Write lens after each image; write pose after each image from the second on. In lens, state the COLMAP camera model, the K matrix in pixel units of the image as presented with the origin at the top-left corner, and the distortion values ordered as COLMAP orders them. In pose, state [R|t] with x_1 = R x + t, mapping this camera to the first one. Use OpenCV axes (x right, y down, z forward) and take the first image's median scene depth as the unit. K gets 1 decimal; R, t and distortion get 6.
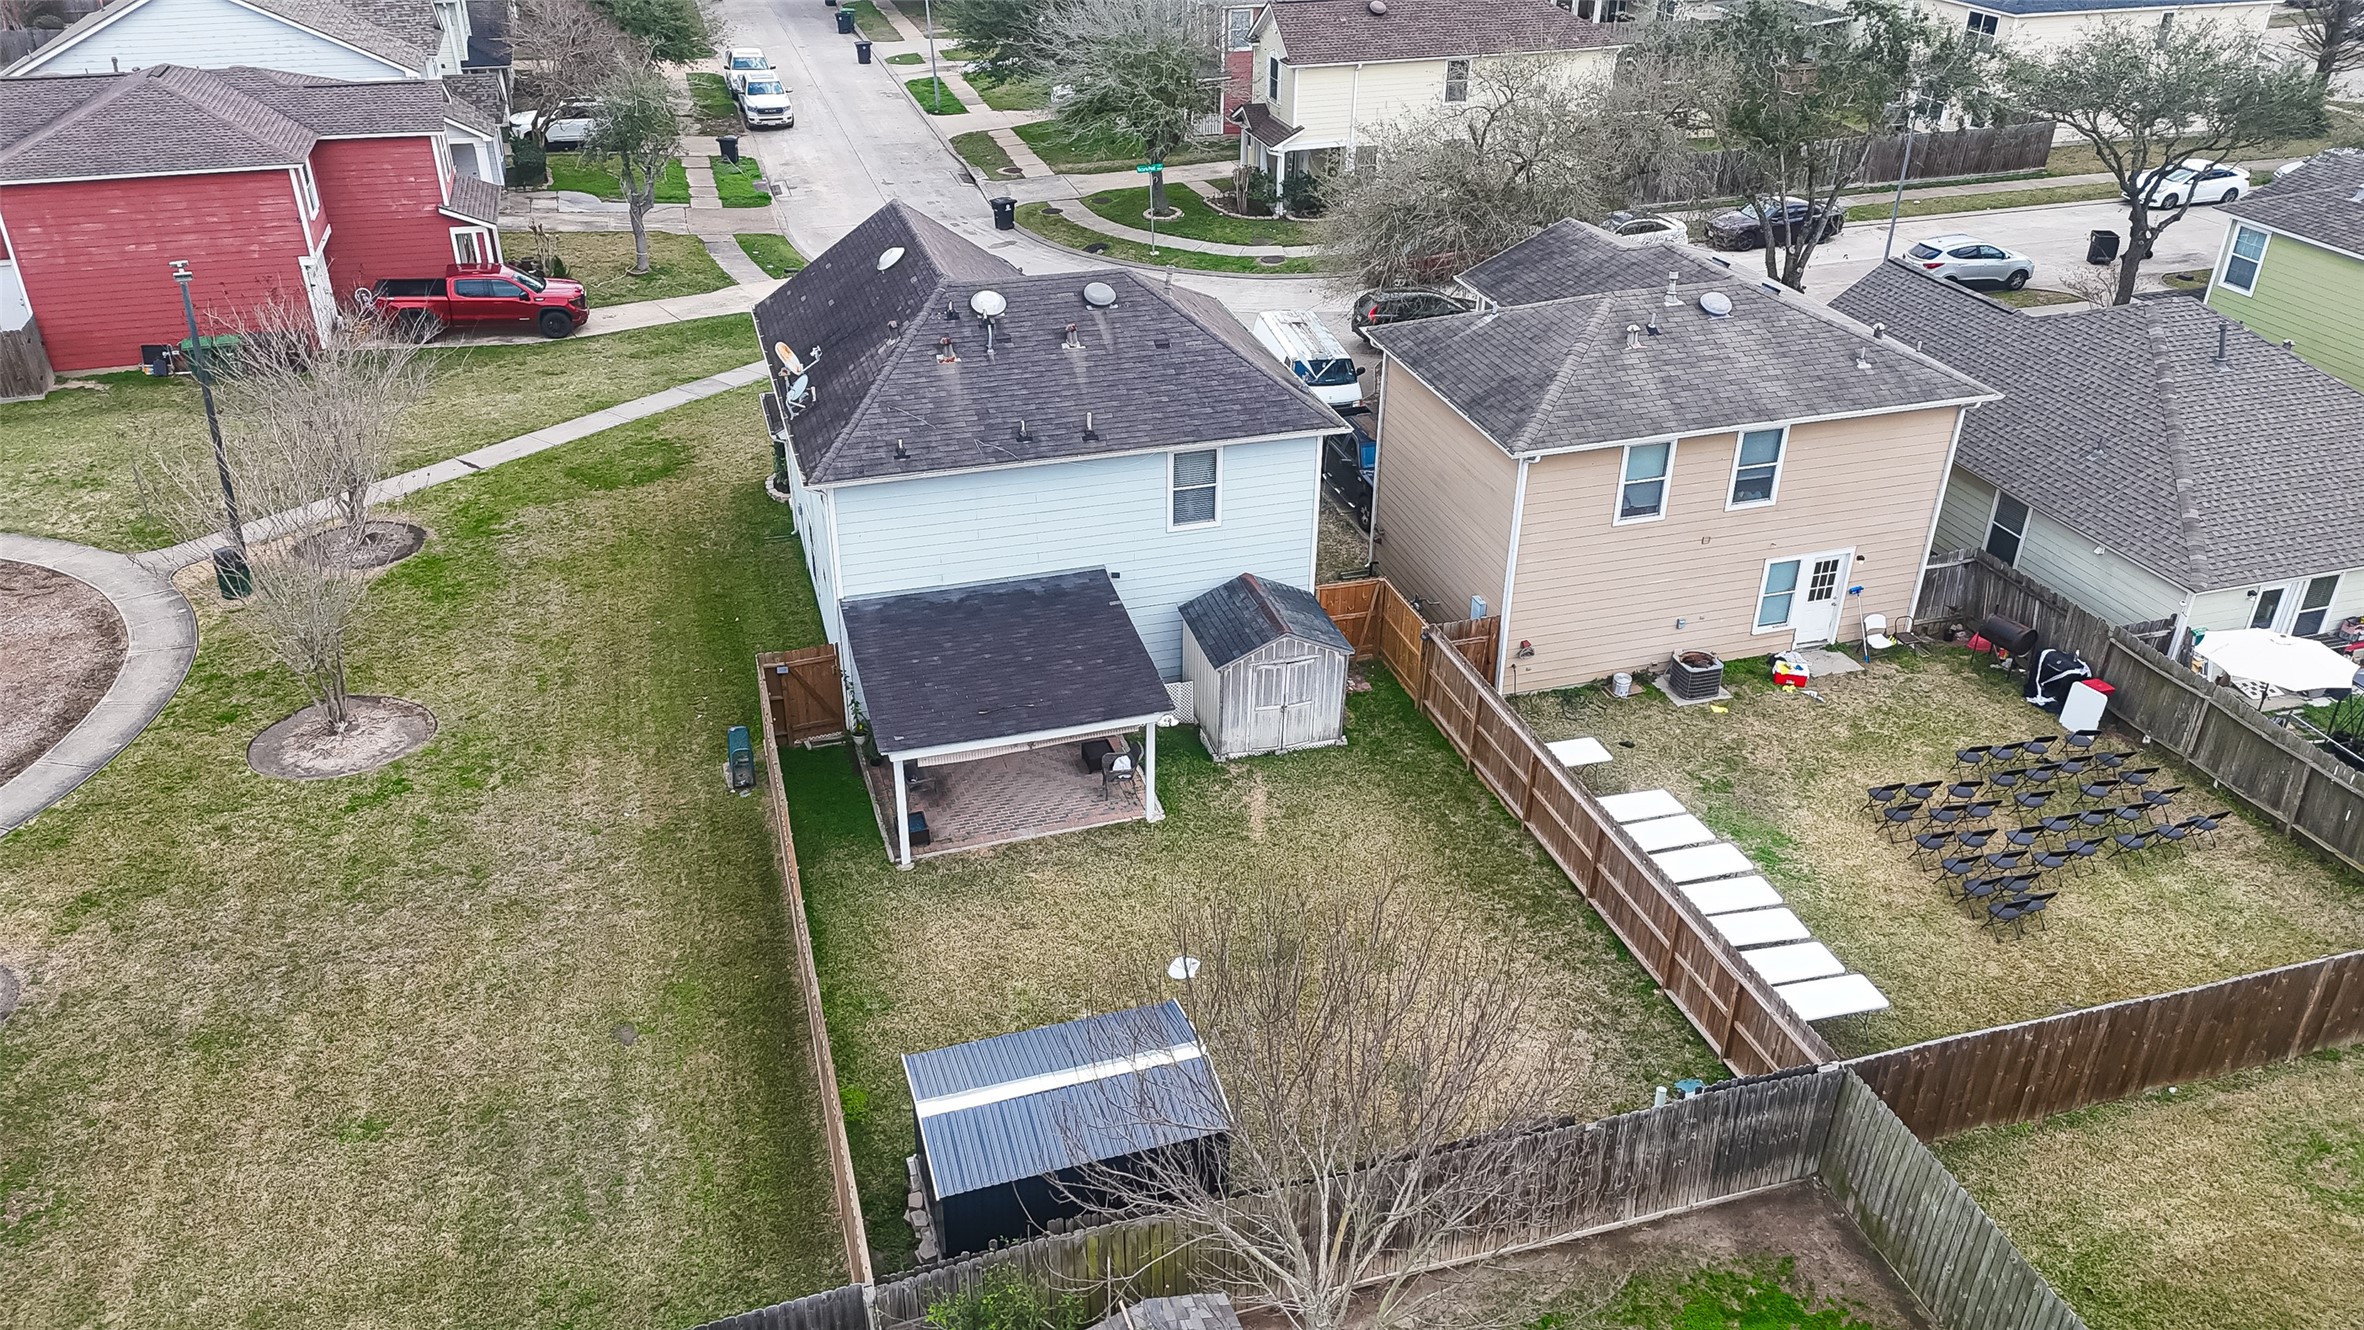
lens RADIAL K [[1727.9, 0, 1170.0], [0, 1727.9, 662.3], [0, 0, 1]] dist [0.078756, -0.081143]
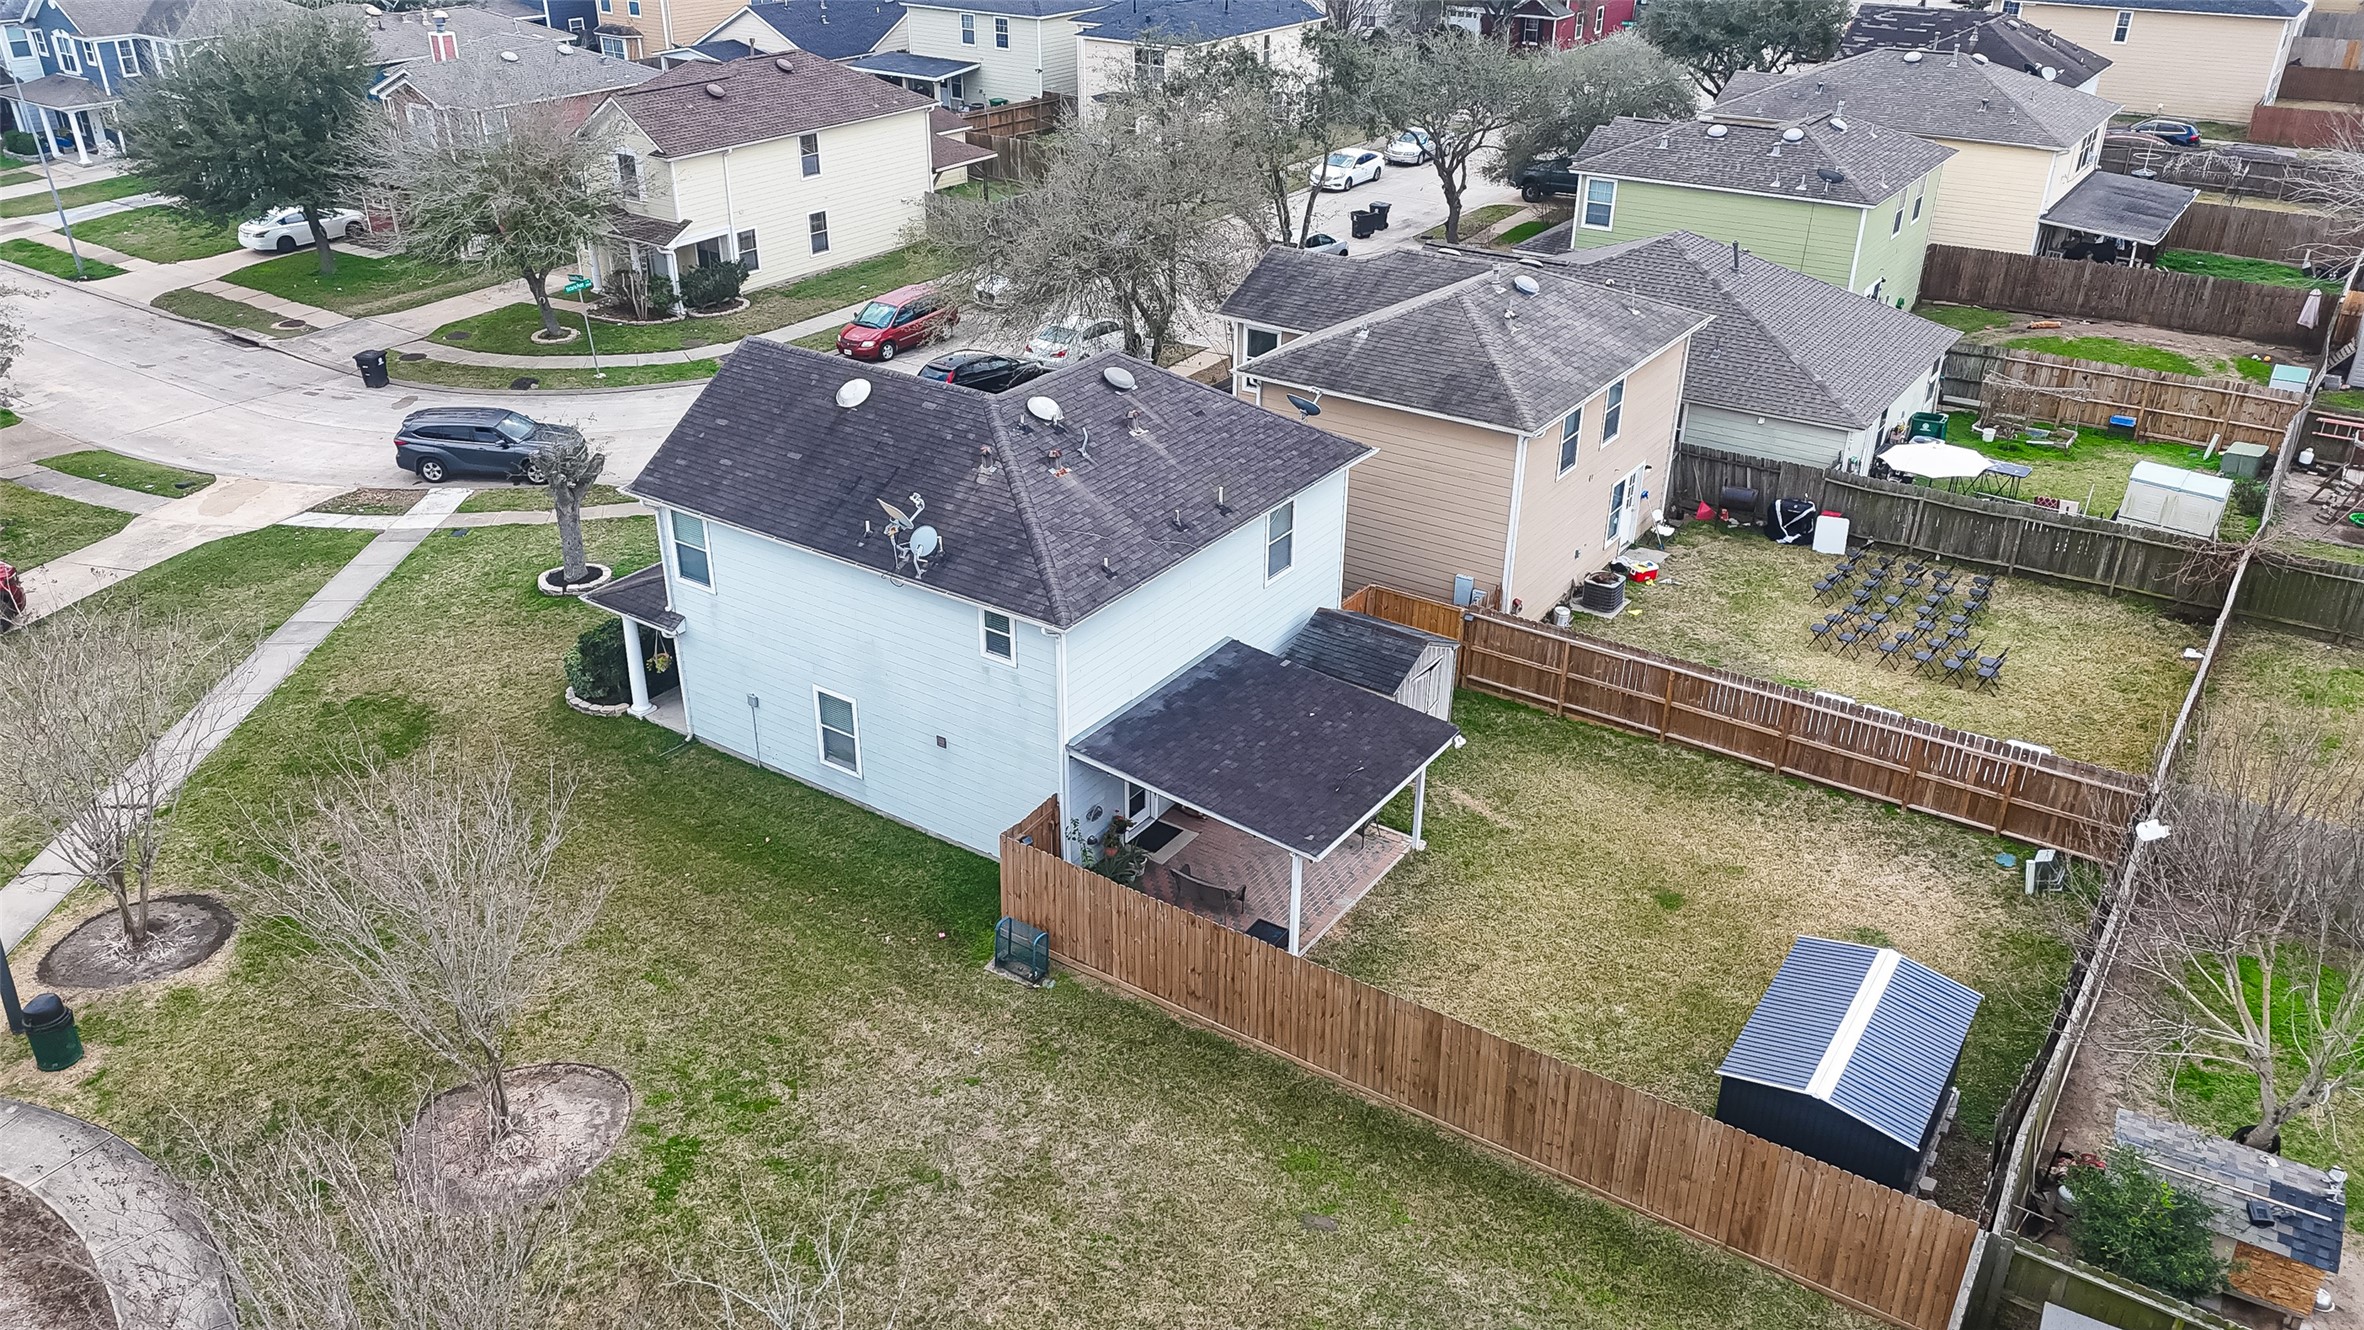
lens RADIAL K [[1727.9, 0, 1170.0], [0, 1727.9, 662.3], [0, 0, 1]] dist [0.078756, -0.081143]
pose [[0.781979, -0.286324, 0.553650, -0.533811], [0.305142, 0.950382, 0.060511, -0.097347], [-0.543505, 0.121623, 0.830548, 0.170942]]
